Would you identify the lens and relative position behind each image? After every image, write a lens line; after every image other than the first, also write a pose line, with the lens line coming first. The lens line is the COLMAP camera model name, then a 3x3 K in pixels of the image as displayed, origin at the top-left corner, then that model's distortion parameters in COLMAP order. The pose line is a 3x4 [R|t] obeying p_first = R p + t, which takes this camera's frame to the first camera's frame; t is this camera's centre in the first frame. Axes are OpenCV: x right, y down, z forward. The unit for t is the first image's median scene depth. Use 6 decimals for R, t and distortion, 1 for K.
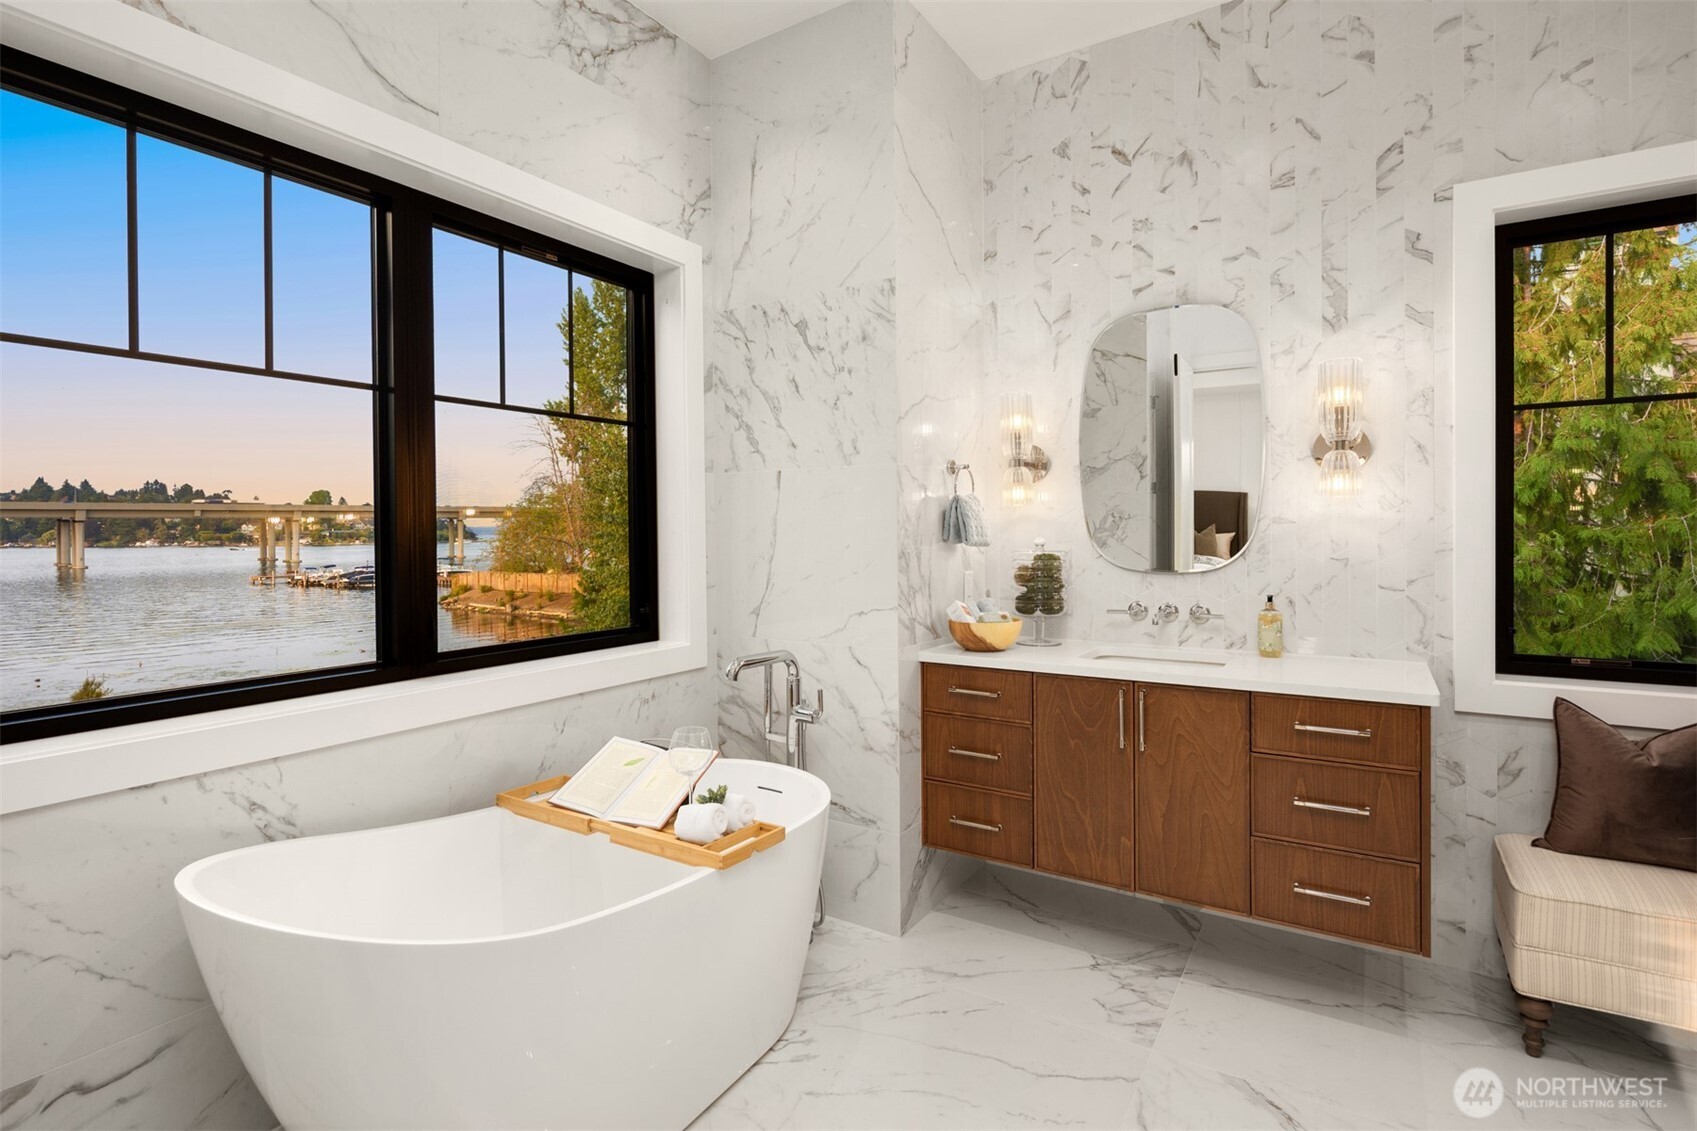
lens RADIAL K [[808.8, 0, 852.5], [0, 808.8, 536.8], [0, 0, 1]] dist [-0.000392, -0.000736]
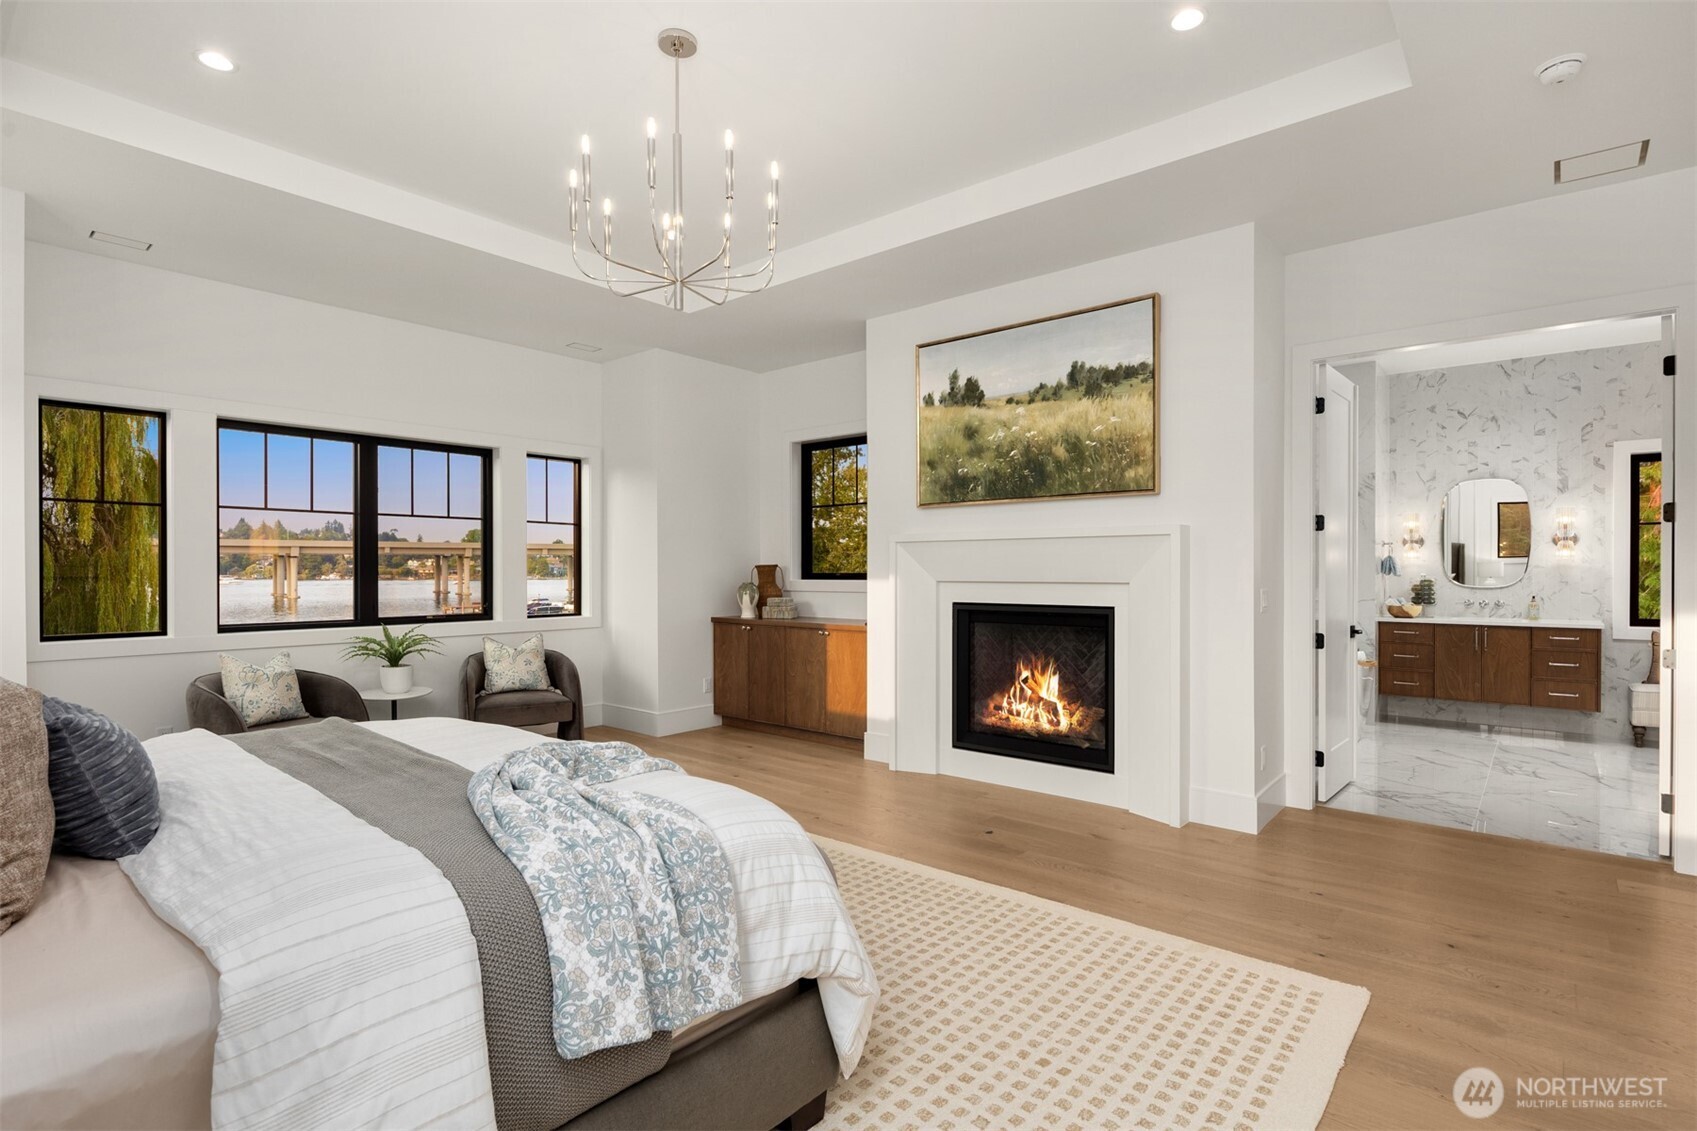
lens RADIAL K [[821.3, 0, 845.1], [0, 821.3, 573.3], [0, 0, 1]] dist [-0.000794, -0.001212]
pose [[0.990050, 0.009928, -0.140364, -1.228016], [-0.010594, 0.999936, -0.003995, 0.032464], [0.140315, 0.005442, 0.990092, -1.804053]]
